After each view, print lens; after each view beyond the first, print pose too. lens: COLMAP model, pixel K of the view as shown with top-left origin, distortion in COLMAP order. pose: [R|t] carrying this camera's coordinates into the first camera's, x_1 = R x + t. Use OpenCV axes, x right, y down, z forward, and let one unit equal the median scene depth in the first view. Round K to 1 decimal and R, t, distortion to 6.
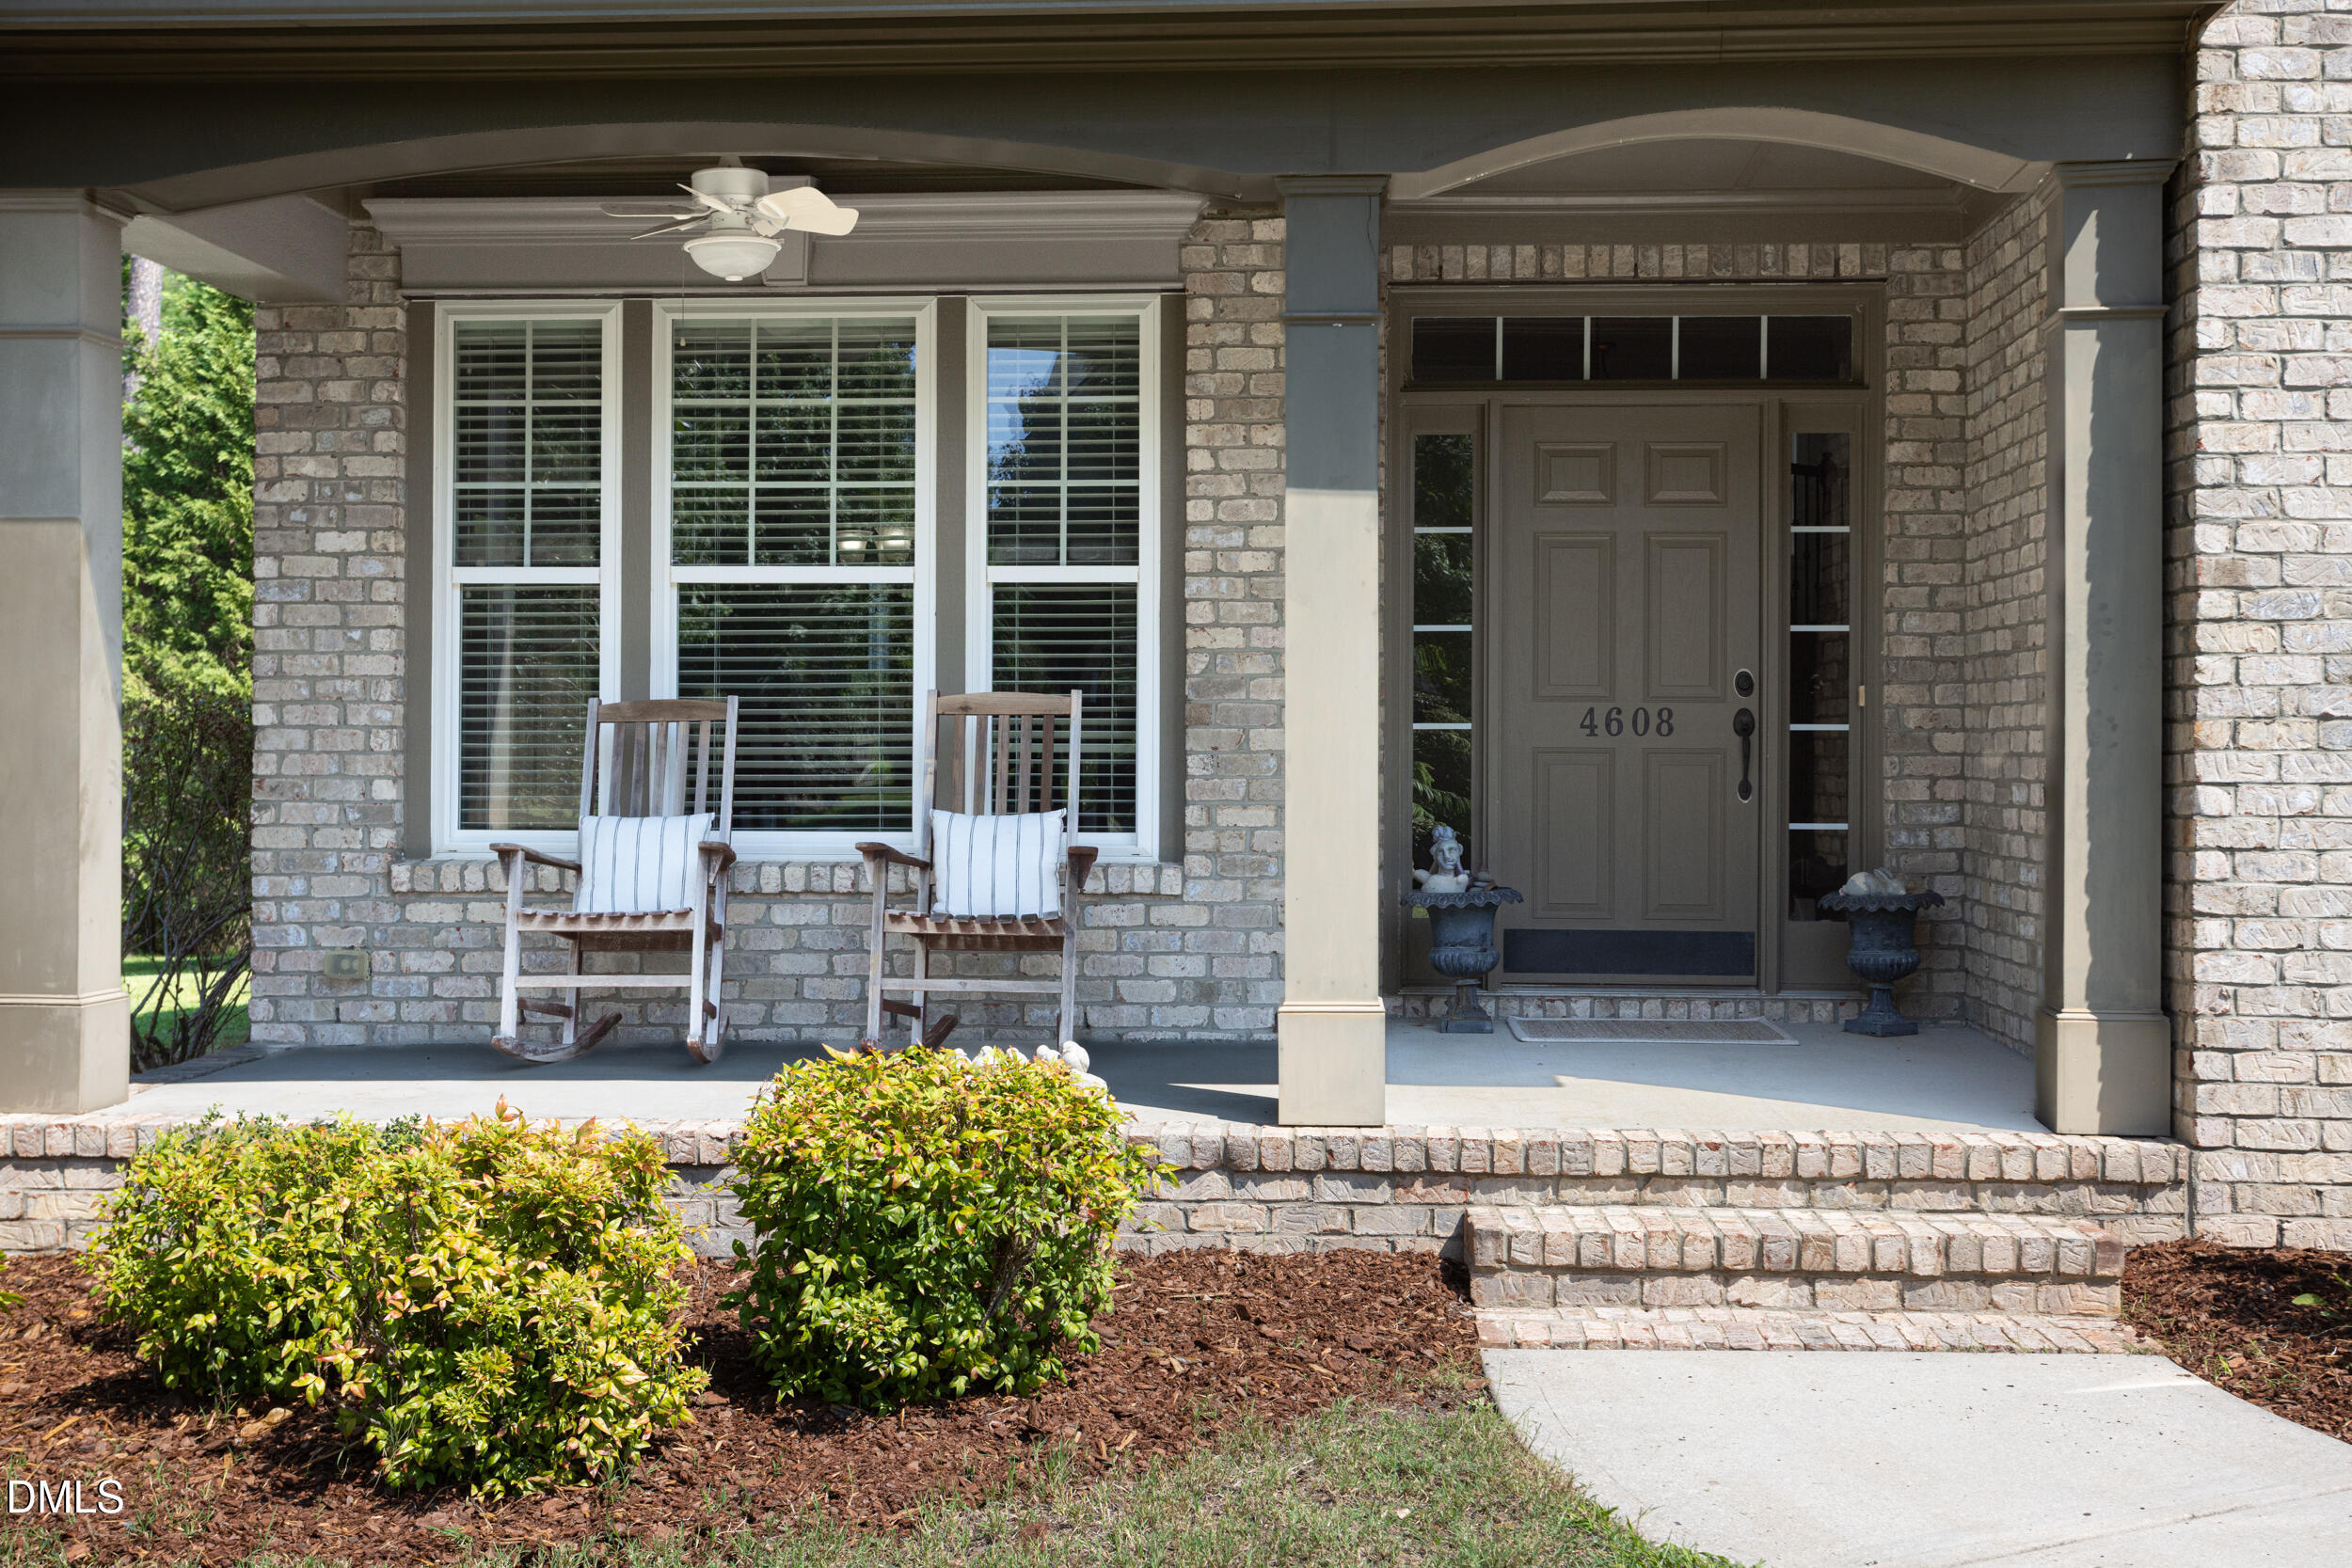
lens RADIAL K [[2616.0, 0, 1168.7], [0, 2616.0, 763.6], [0, 0, 1]] dist [0.032253, 0.000000]
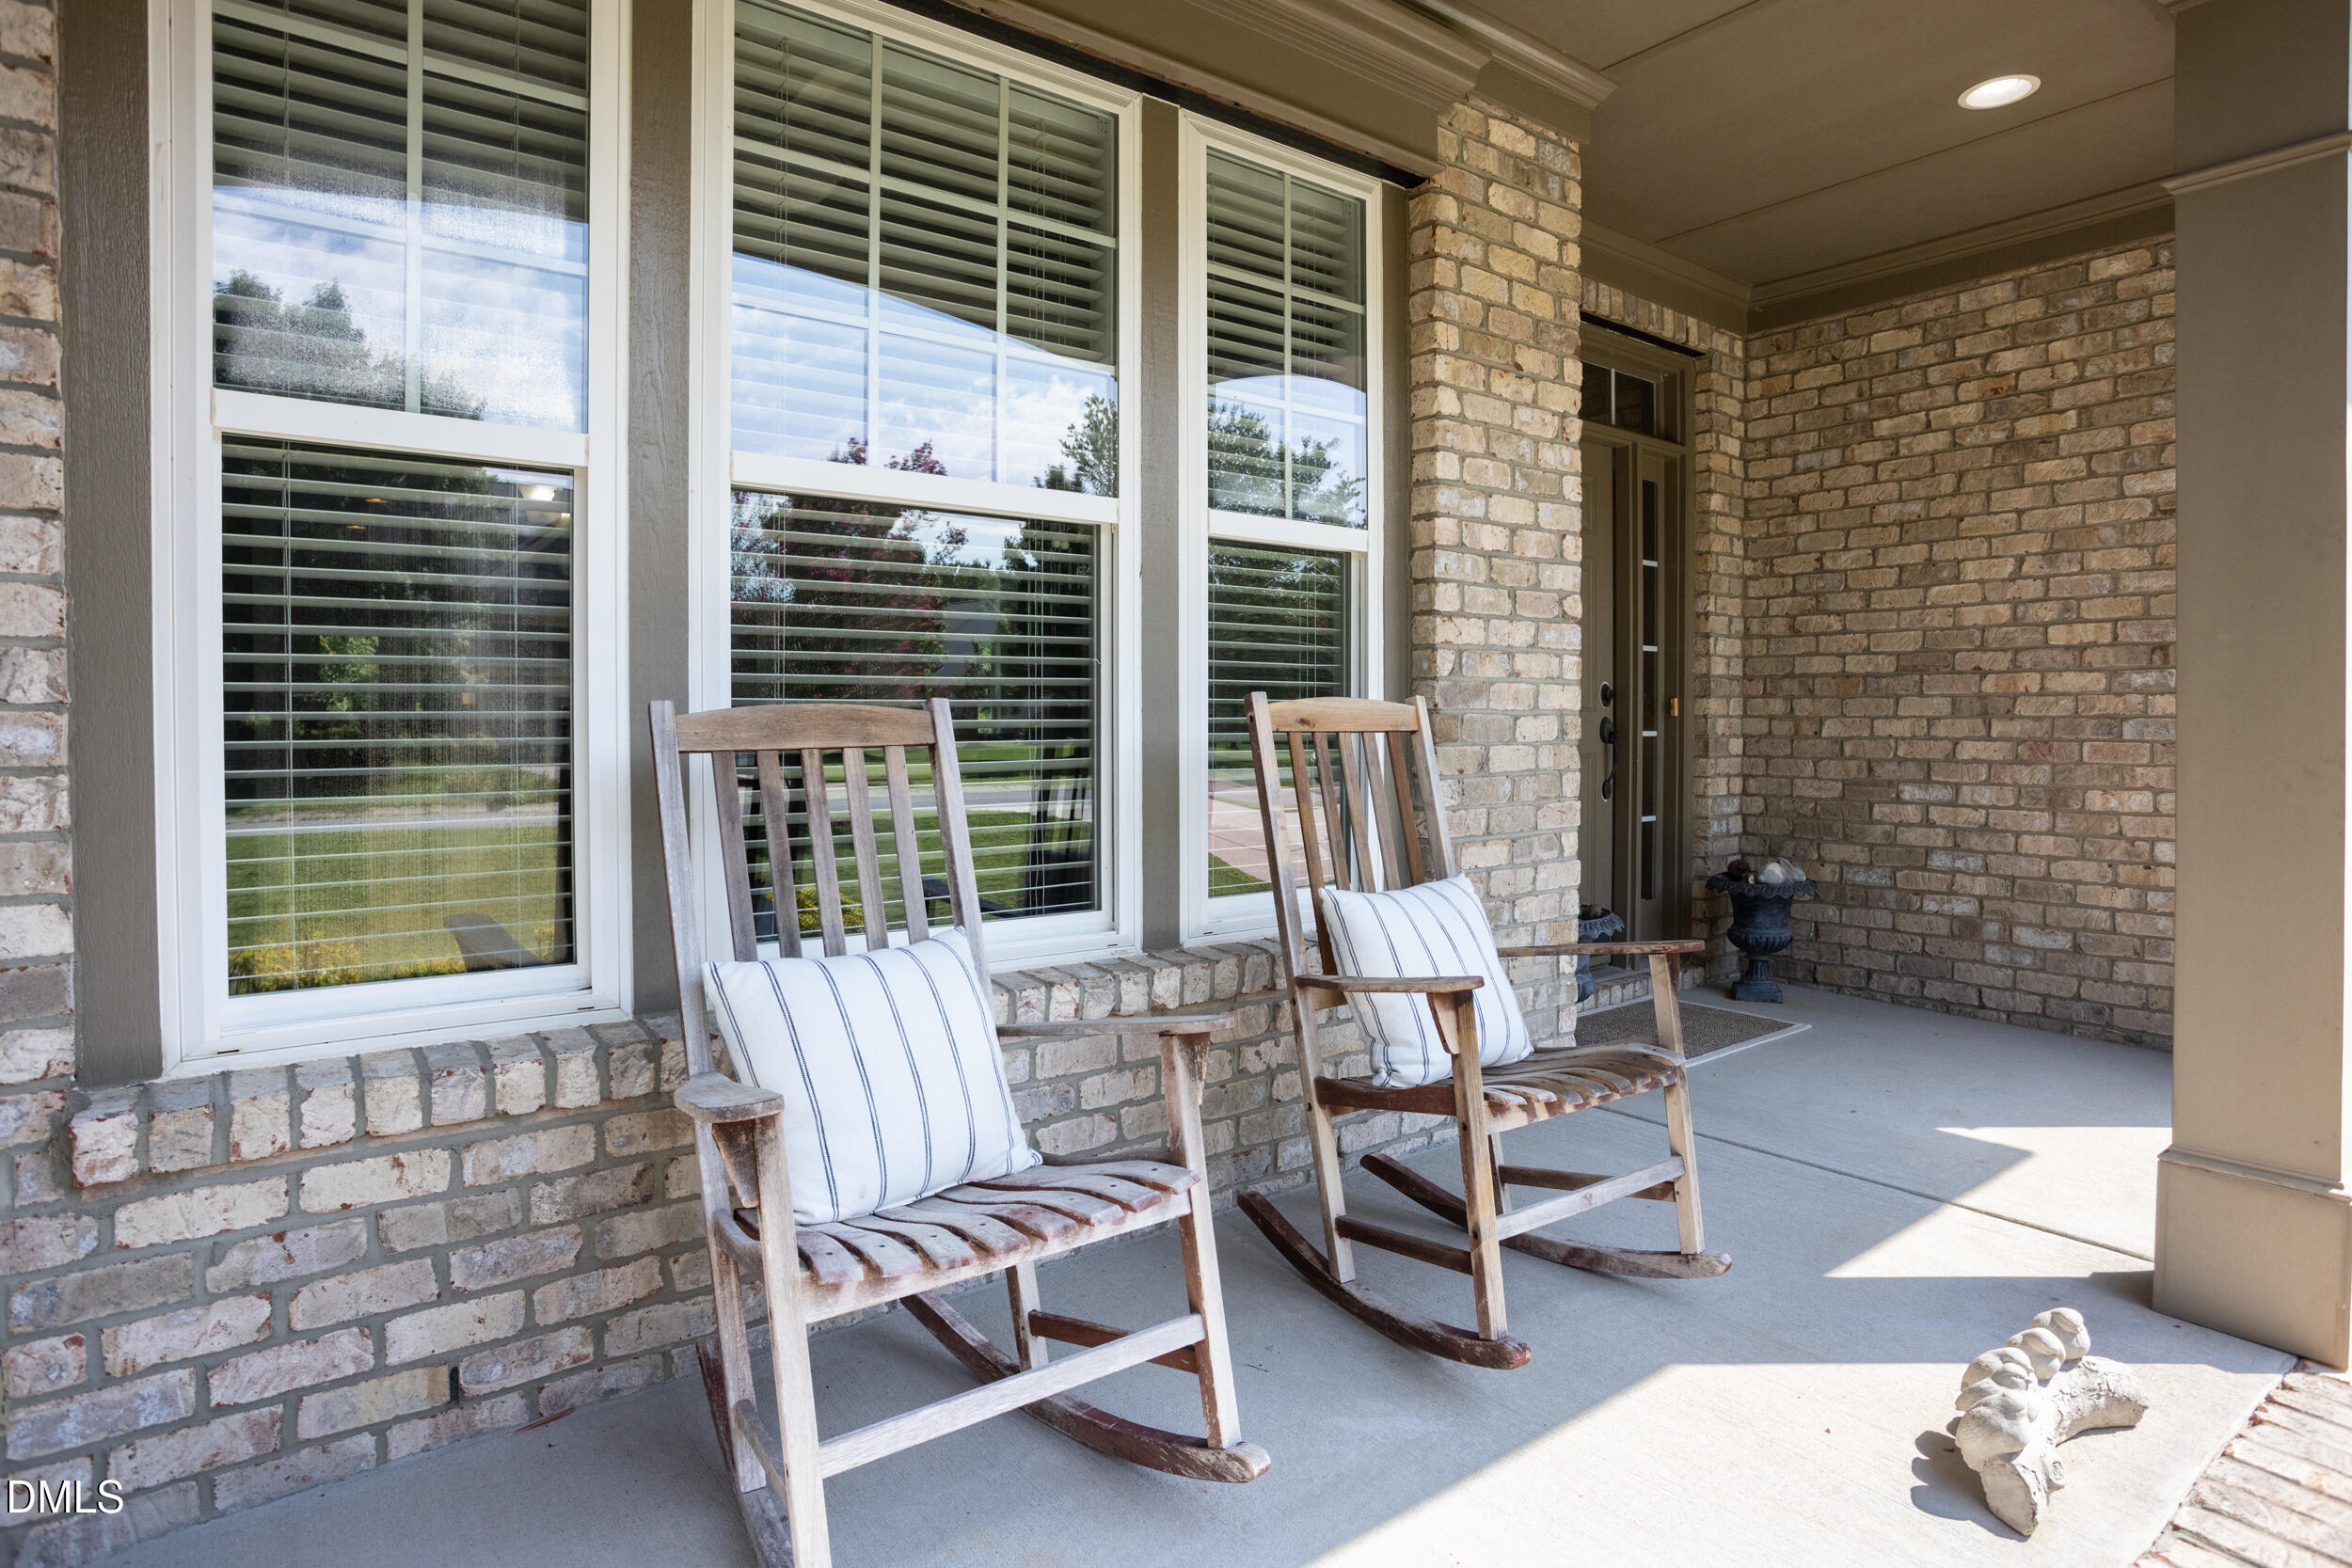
lens RADIAL K [[1271.5, 0, 1171.2], [0, 1271.5, 763.4], [0, 0, 1]] dist [-0.025302, 0.002304]
pose [[0.751654, -0.023646, 0.659134, -0.286079], [0.006617, 0.999577, 0.028314, -0.018528], [-0.659525, -0.016921, 0.751492, 0.731360]]
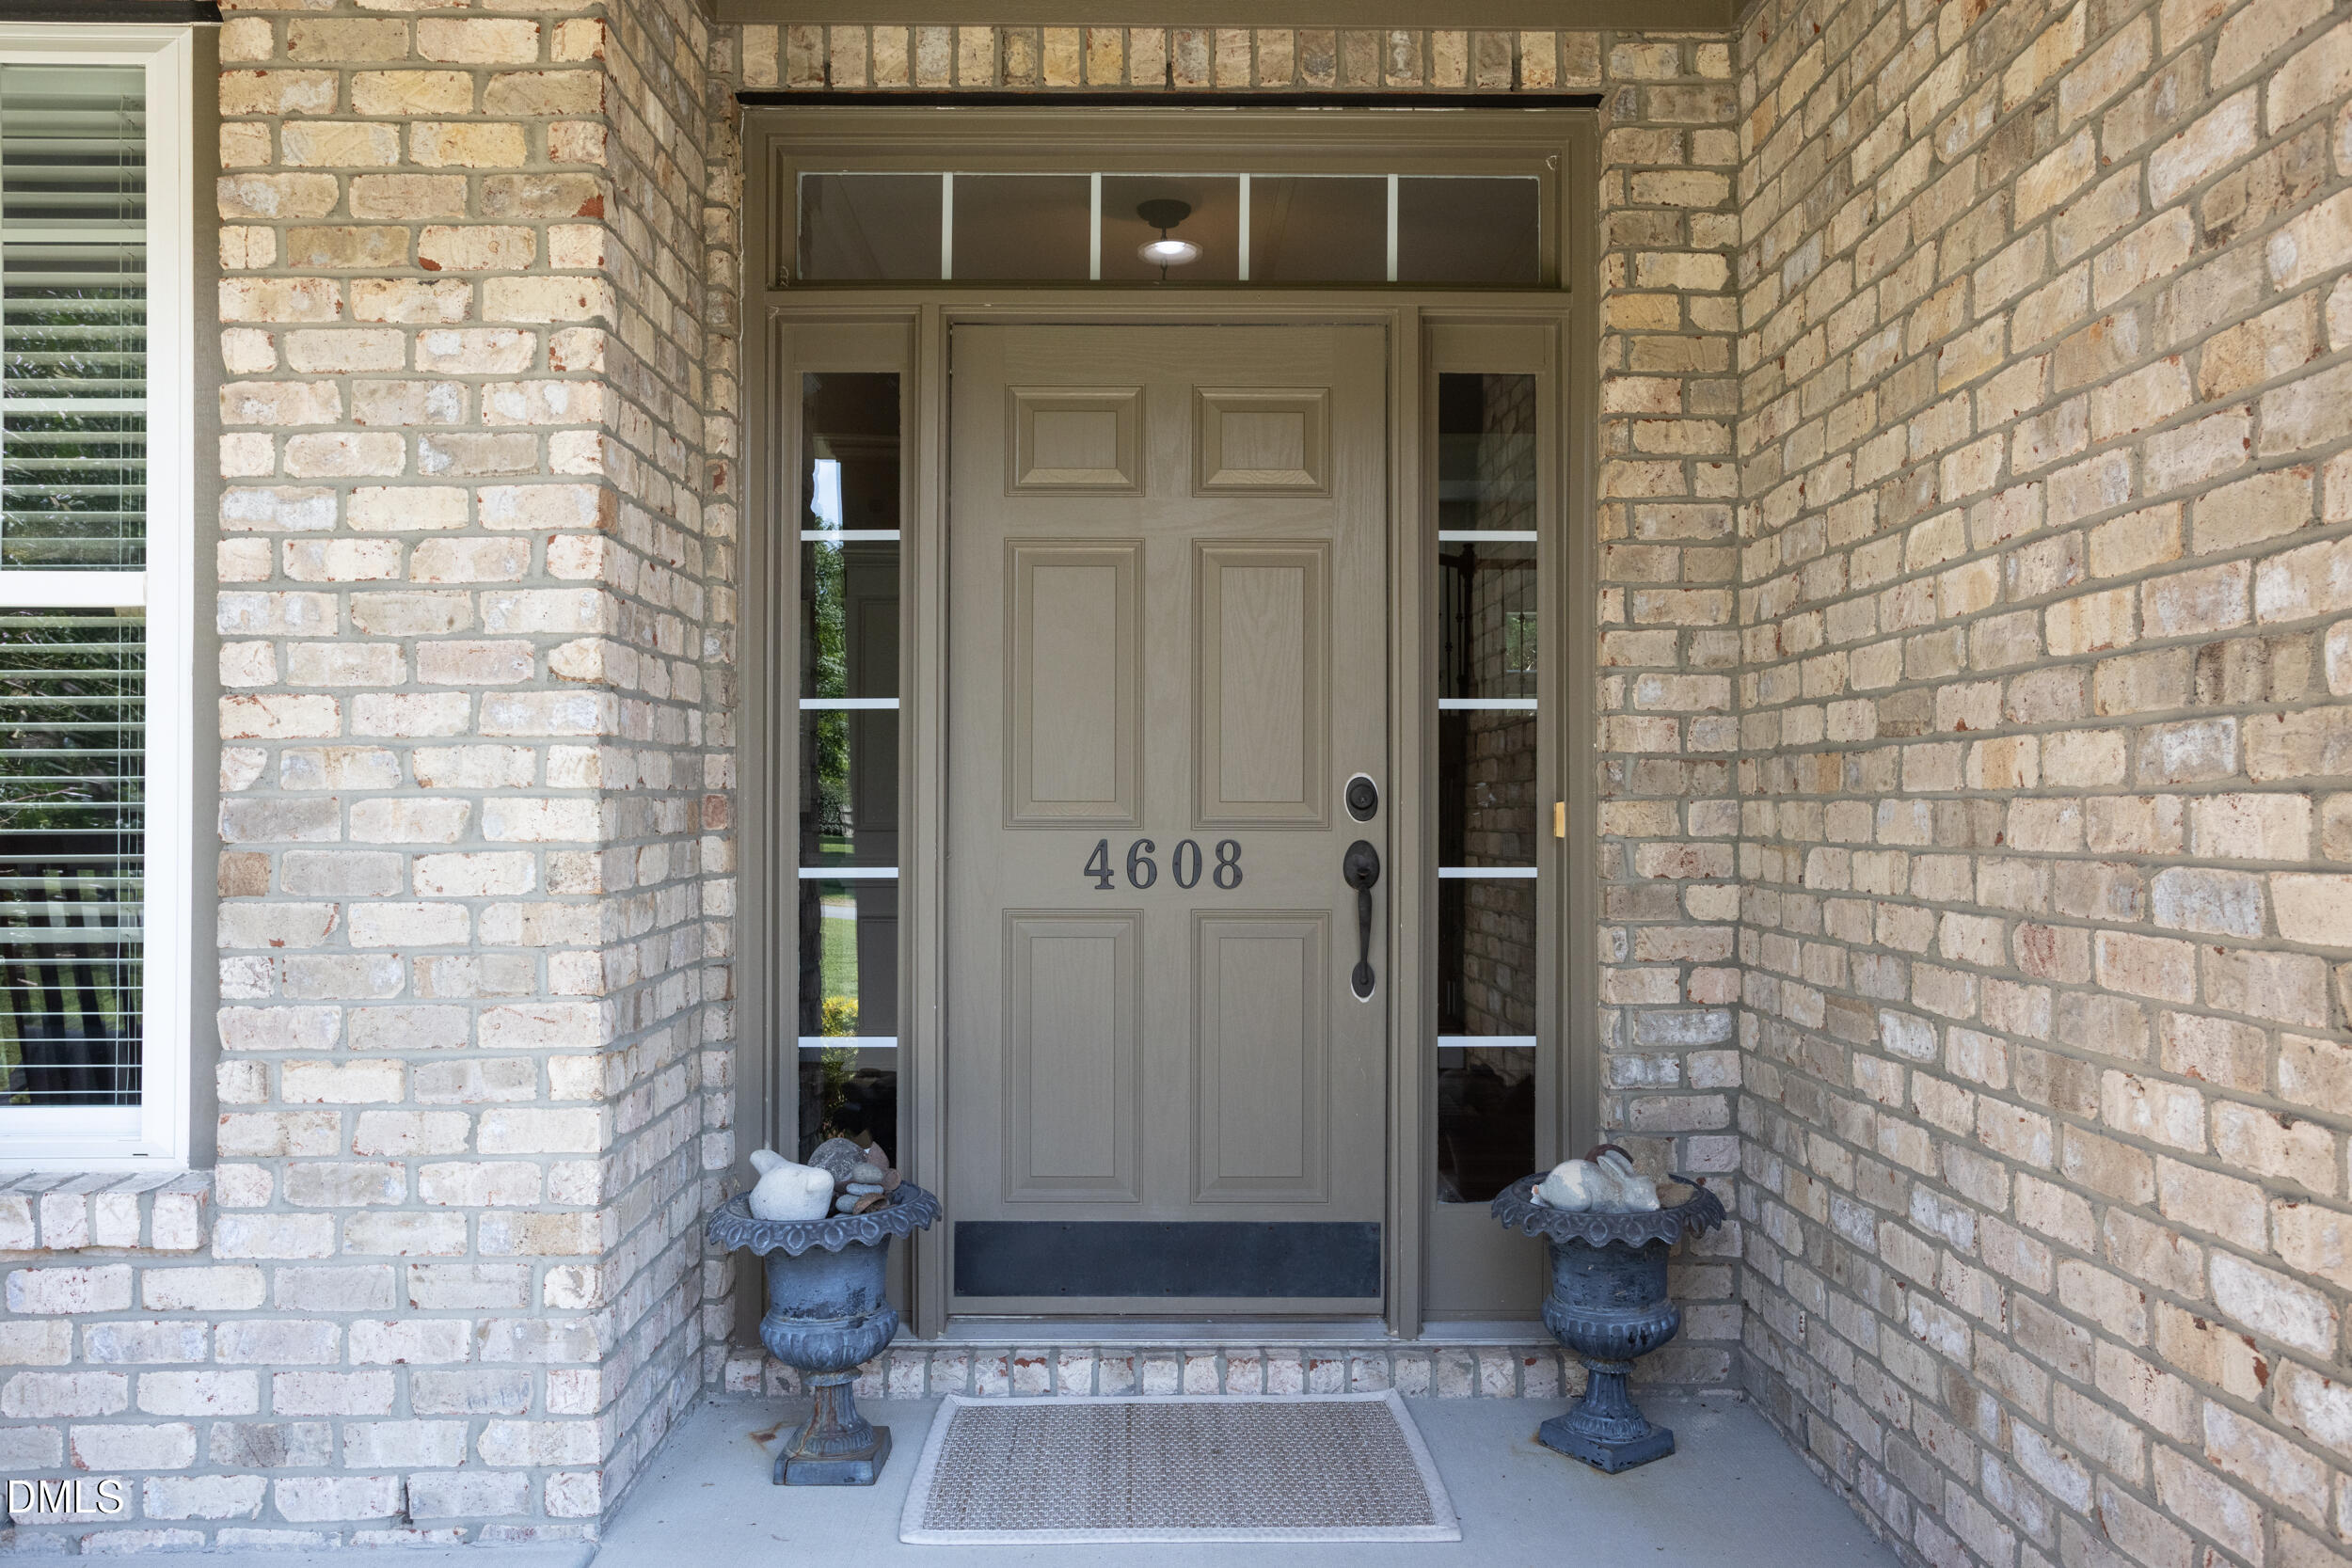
lens RADIAL K [[1623.6, 0, 1146.7], [0, 1623.6, 822.1], [0, 0, 1]] dist [0.004581, 0.004463]
pose [[0.998042, -0.004088, 0.062412, 0.152021], [0.003768, 0.999979, 0.005244, -0.027875], [-0.062432, -0.004998, 0.998037, 0.653225]]
